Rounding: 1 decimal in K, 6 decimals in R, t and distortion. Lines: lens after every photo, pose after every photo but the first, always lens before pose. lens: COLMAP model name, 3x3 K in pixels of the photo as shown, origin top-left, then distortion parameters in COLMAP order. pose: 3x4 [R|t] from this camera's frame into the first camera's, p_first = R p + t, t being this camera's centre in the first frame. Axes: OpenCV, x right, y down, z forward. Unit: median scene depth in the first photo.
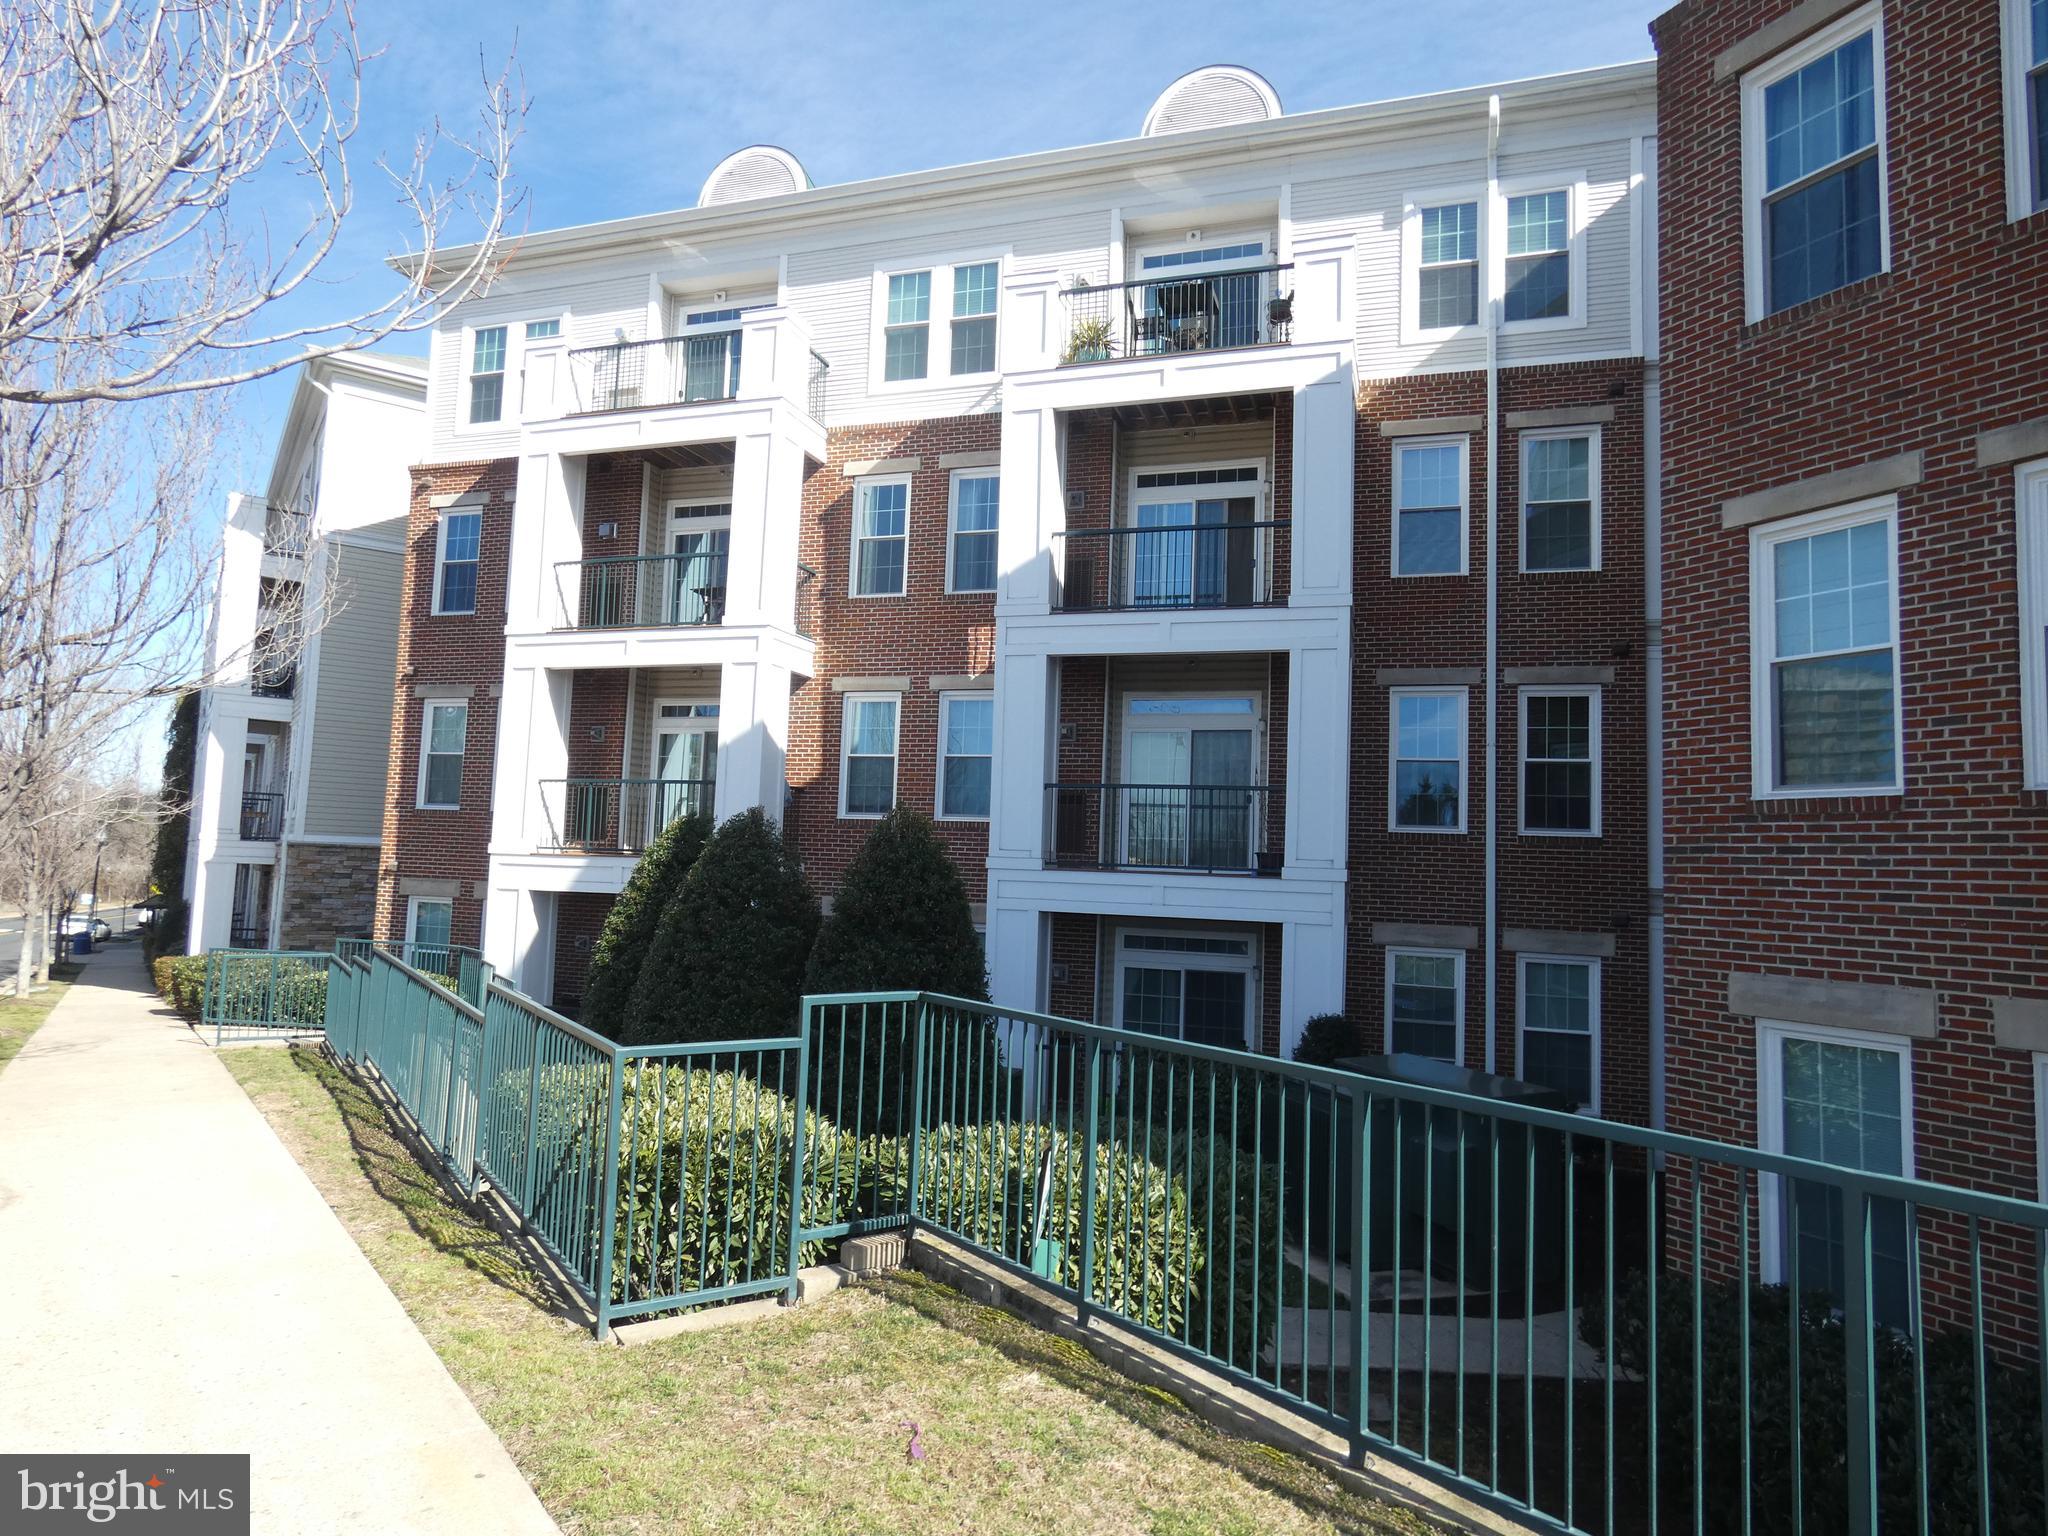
lens RADIAL K [[1239.3, 0, 1024.0], [0, 1239.3, 768.0], [0, 0, 1]] dist [-0.005913, -0.000304]
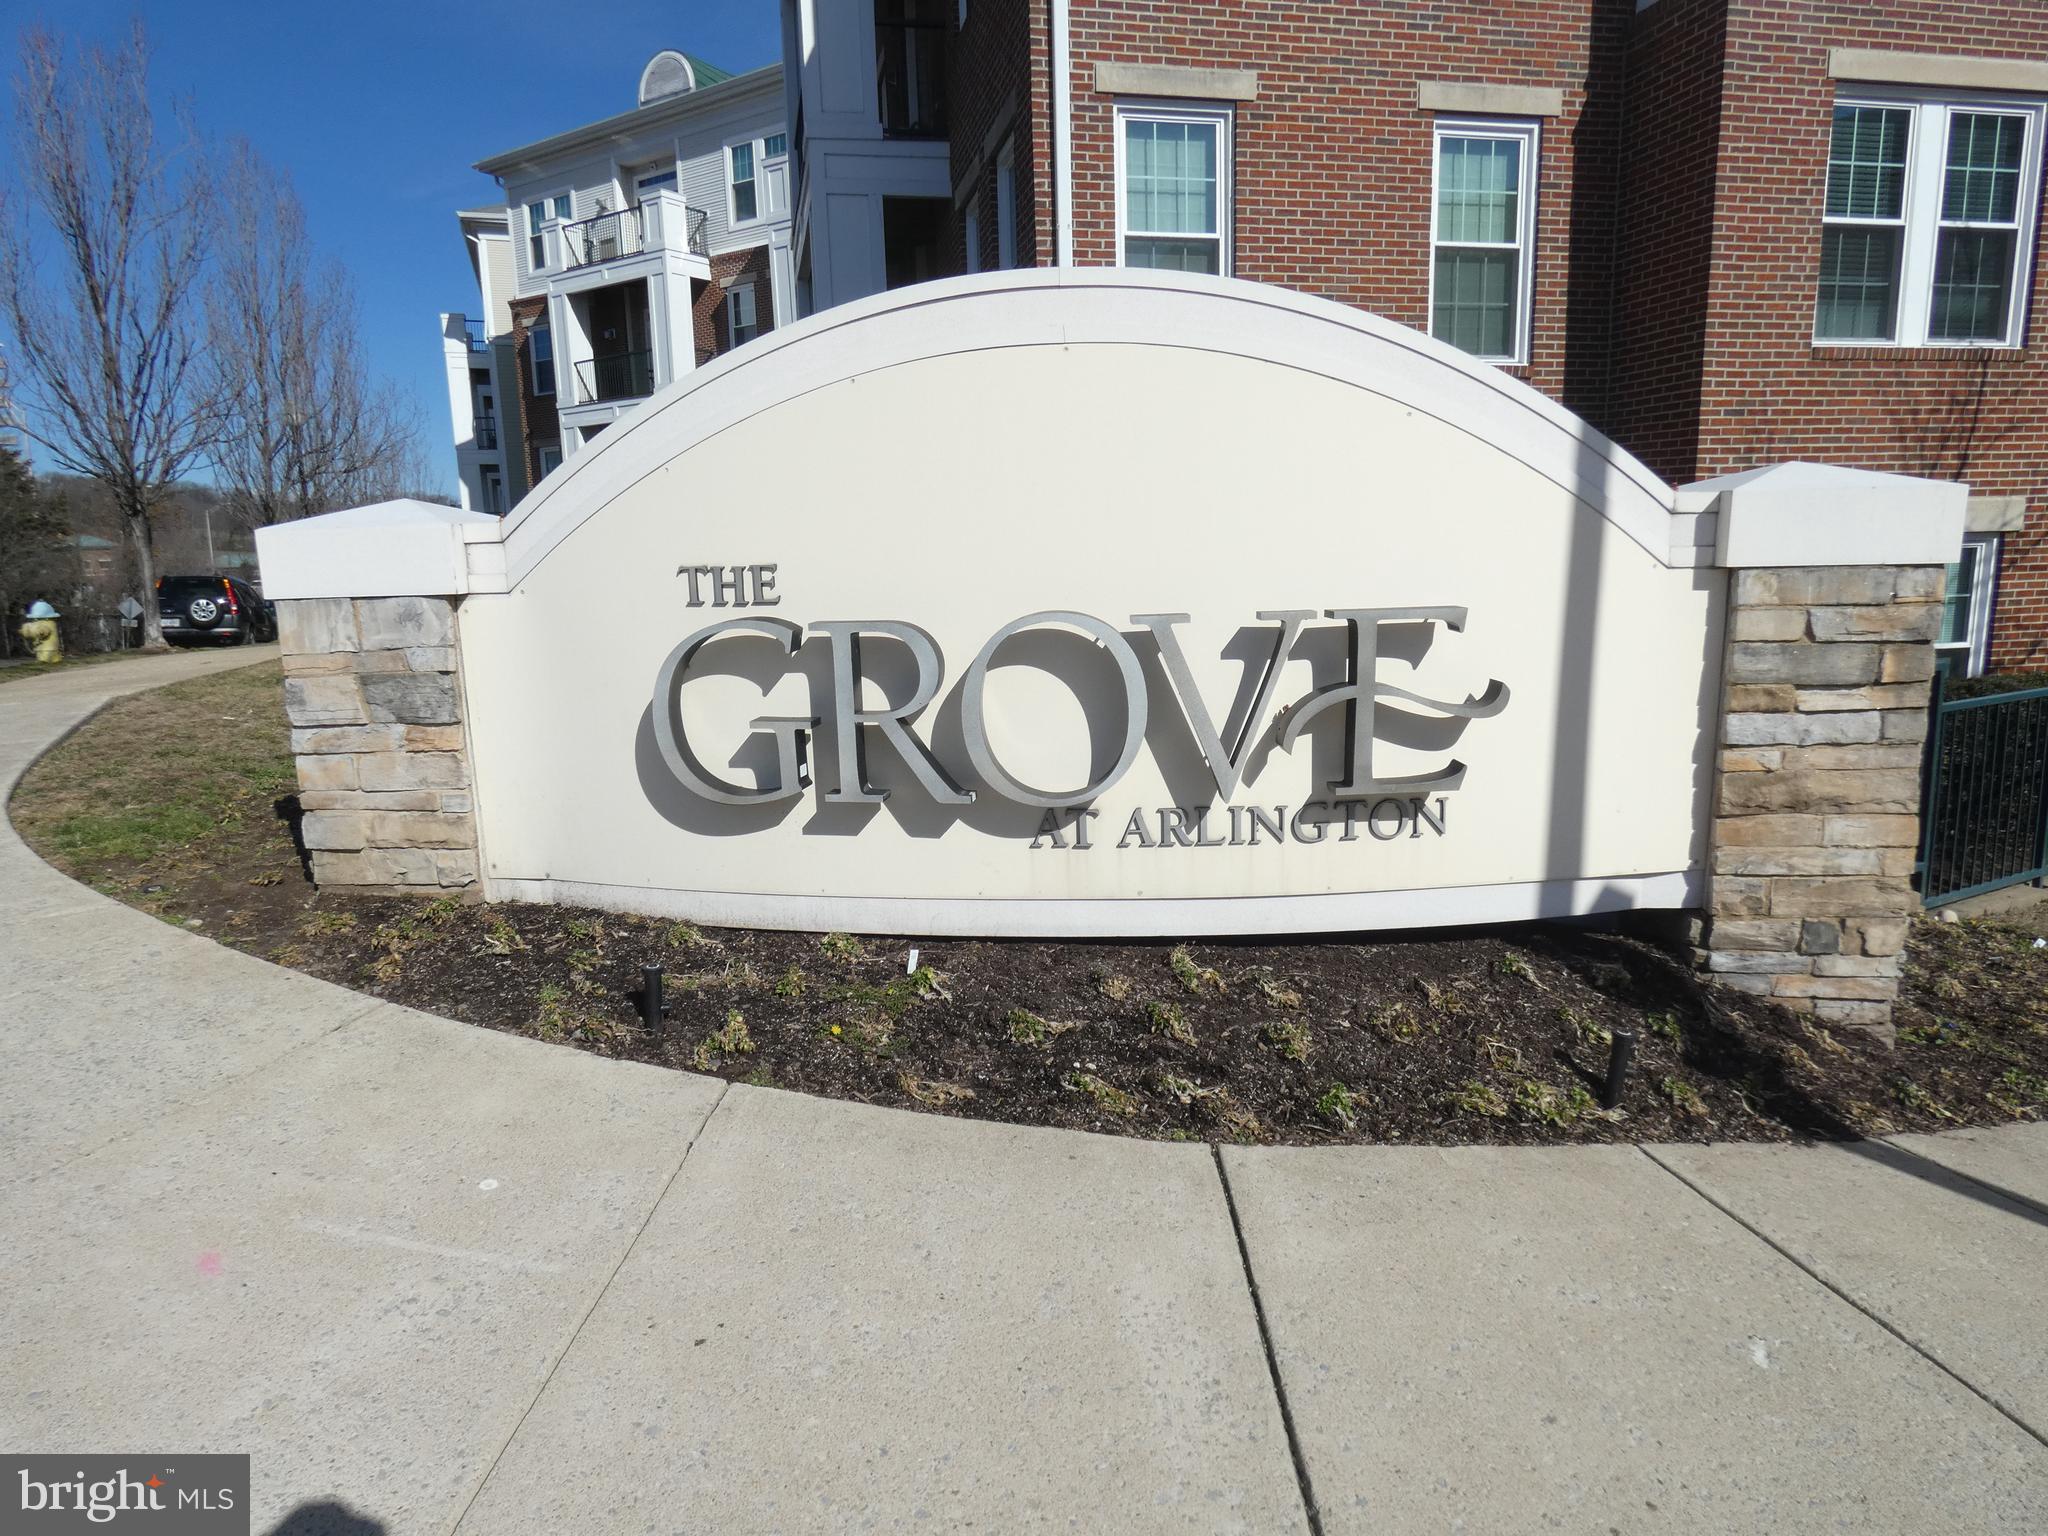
lens RADIAL K [[1239.3, 0, 1024.0], [0, 1239.3, 768.0], [0, 0, 1]] dist [-0.005913, -0.000304]
pose [[0.965864, -0.019801, -0.258292, 0.638194], [0.085131, 0.965959, 0.244287, 0.010186], [0.244663, -0.257936, 0.934671, -0.577327]]
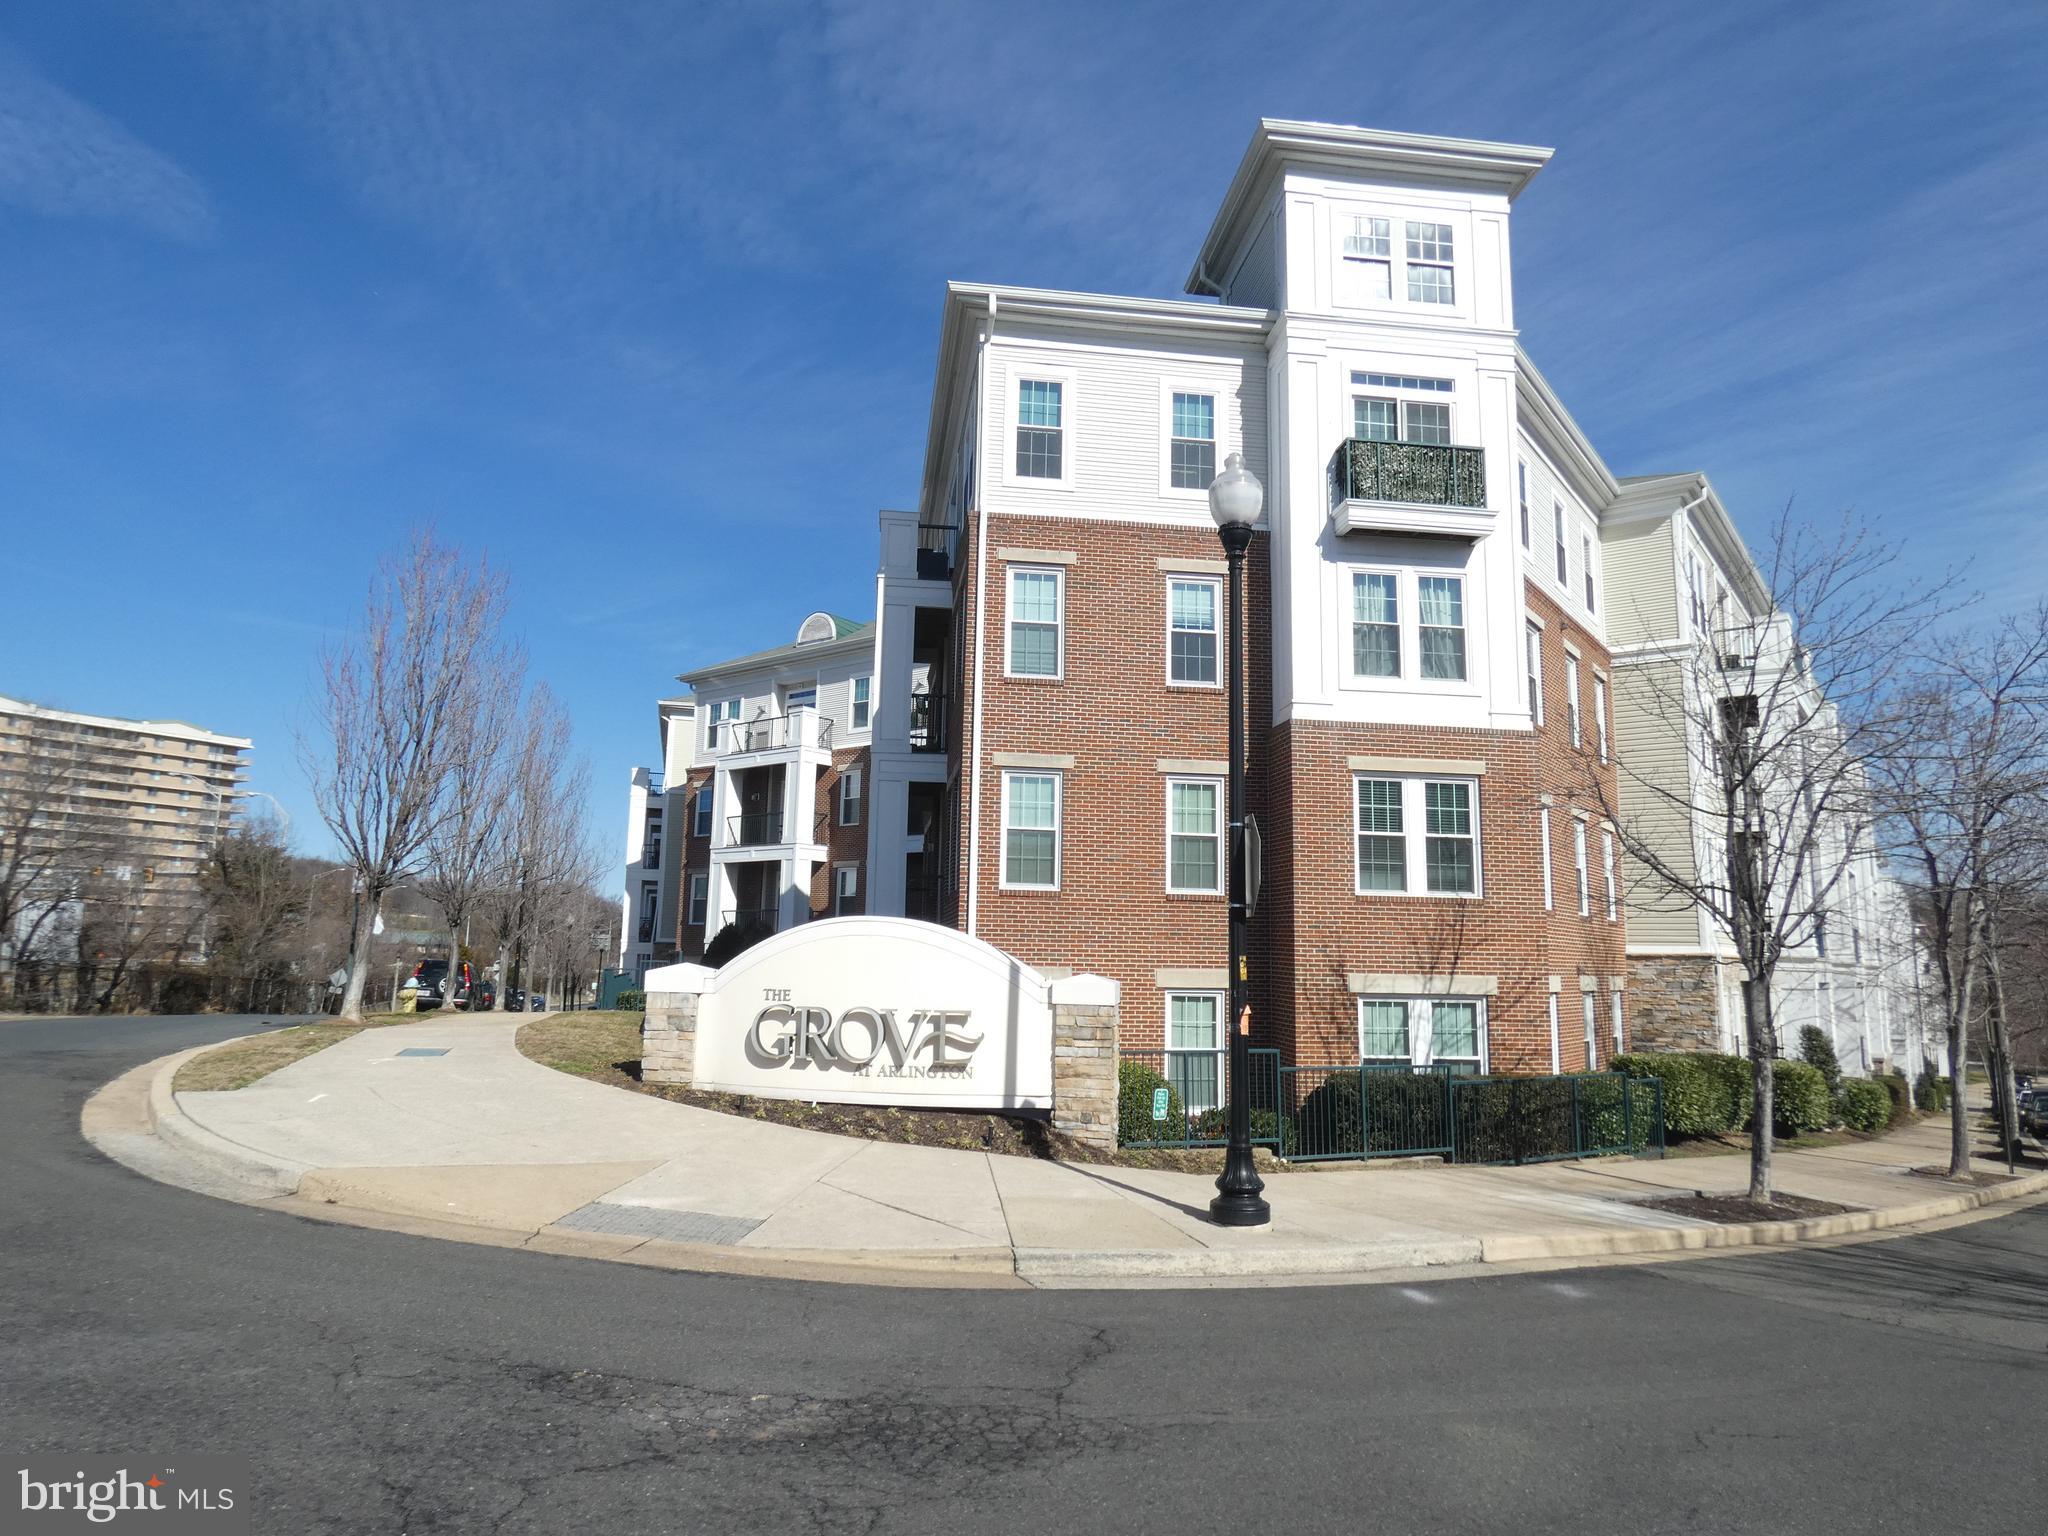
lens RADIAL K [[1239.3, 0, 1024.0], [0, 1239.3, 768.0], [0, 0, 1]] dist [-0.005913, -0.000304]
pose [[0.942465, -0.070057, -0.326882, 0.902236], [0.044554, 0.995395, -0.084875, -0.033922], [0.331323, 0.065428, 0.941246, -1.002459]]
